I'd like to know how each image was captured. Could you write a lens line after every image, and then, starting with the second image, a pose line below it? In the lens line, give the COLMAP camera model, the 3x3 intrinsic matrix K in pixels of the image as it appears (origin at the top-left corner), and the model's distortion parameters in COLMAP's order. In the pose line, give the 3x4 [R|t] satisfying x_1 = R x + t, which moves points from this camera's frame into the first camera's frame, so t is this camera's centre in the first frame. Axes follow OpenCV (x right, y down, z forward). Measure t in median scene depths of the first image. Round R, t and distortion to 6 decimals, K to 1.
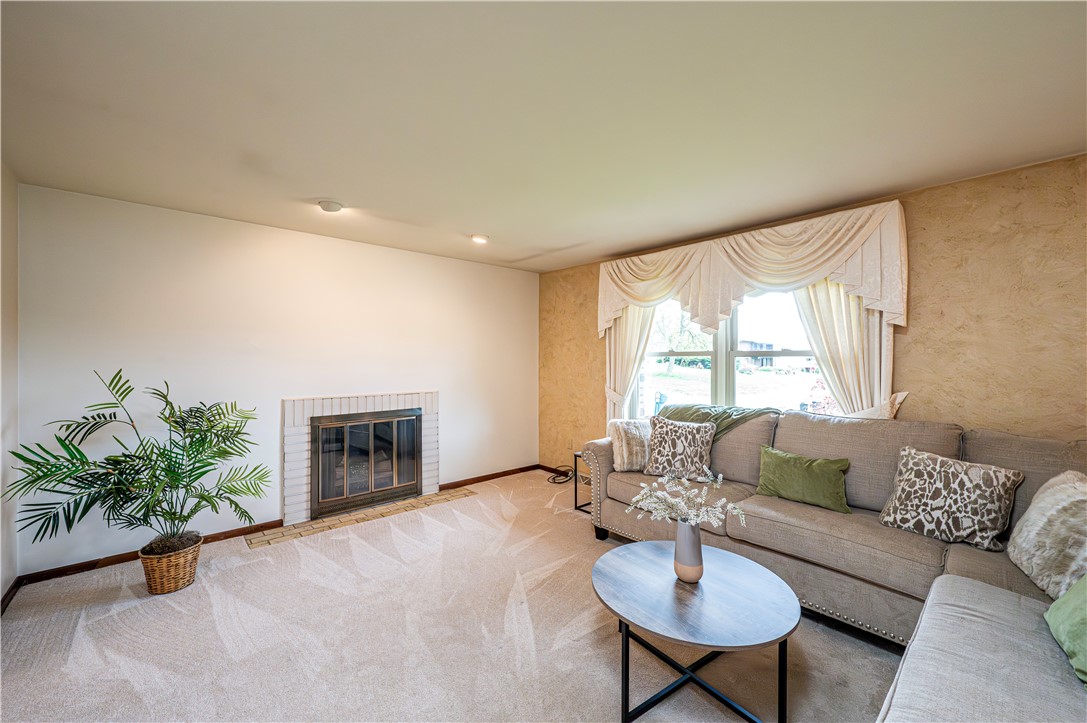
lens RADIAL K [[437.0, 0, 544.1], [0, 437.0, 357.8], [0, 0, 1]] dist [-0.001801, -0.000316]
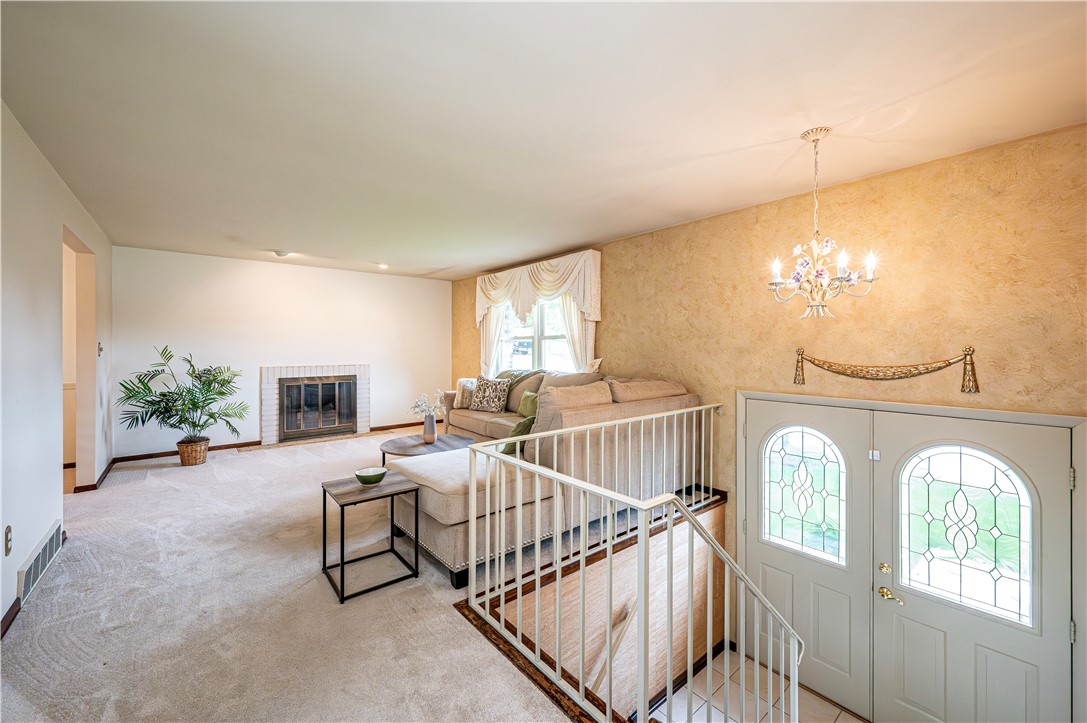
lens RADIAL K [[444.8, 0, 550.0], [0, 444.8, 347.6], [0, 0, 1]] dist [-0.000978, 0.000096]
pose [[0.999329, -0.002067, -0.036568, 0.624388], [0.002101, 0.999997, 0.000884, 0.030256], [0.036566, -0.000961, 0.999331, -0.710974]]
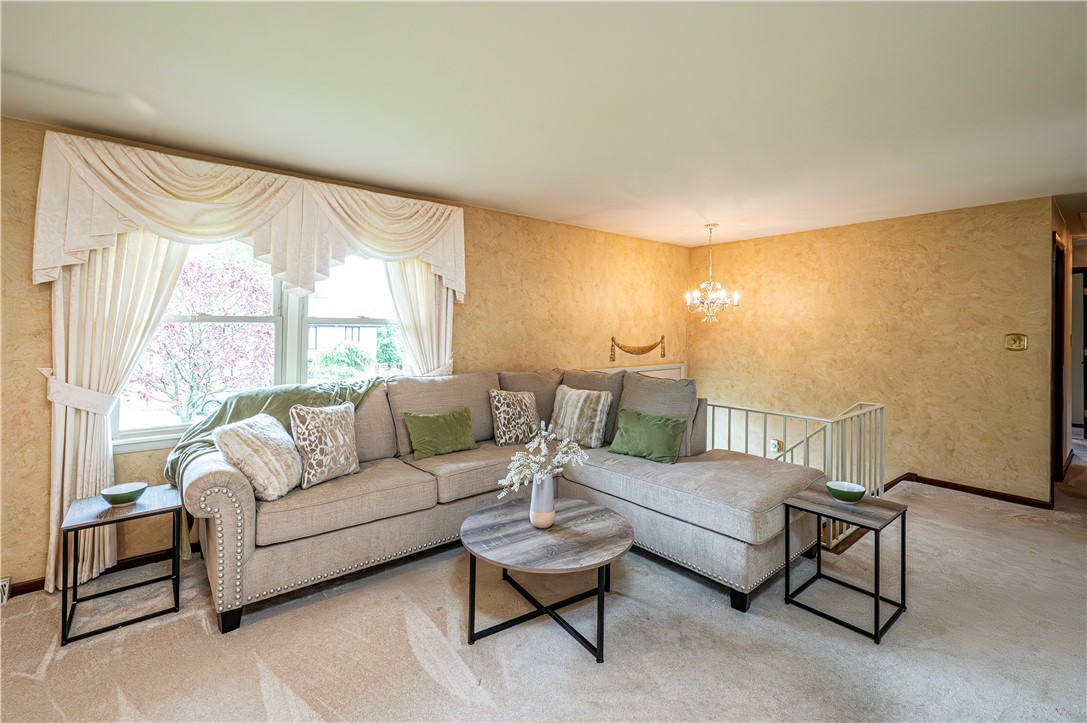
lens RADIAL K [[472.9, 0, 539.0], [0, 472.9, 326.3], [0, 0, 1]] dist [0.003235, 0.000279]
pose [[0.042328, -0.000673, 0.999104, -0.548906], [-0.009958, 0.999950, 0.001096, -0.003702], [-0.999054, -0.009995, 0.042319, 0.611279]]
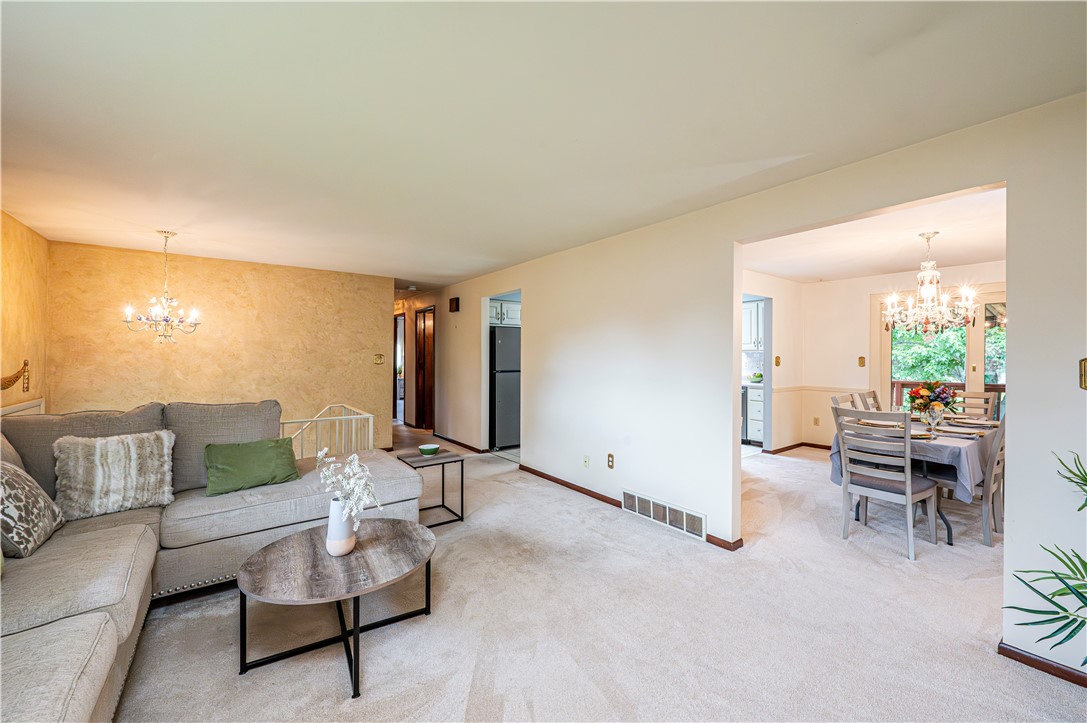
lens RADIAL K [[437.0, 0, 544.1], [0, 437.0, 357.8], [0, 0, 1]] dist [-0.001801, -0.000316]
pose [[-0.996588, -0.007679, 0.082177, -0.152694], [-0.007509, 0.999969, 0.002382, 0.009874], [-0.082193, 0.001756, -0.996615, 1.293592]]
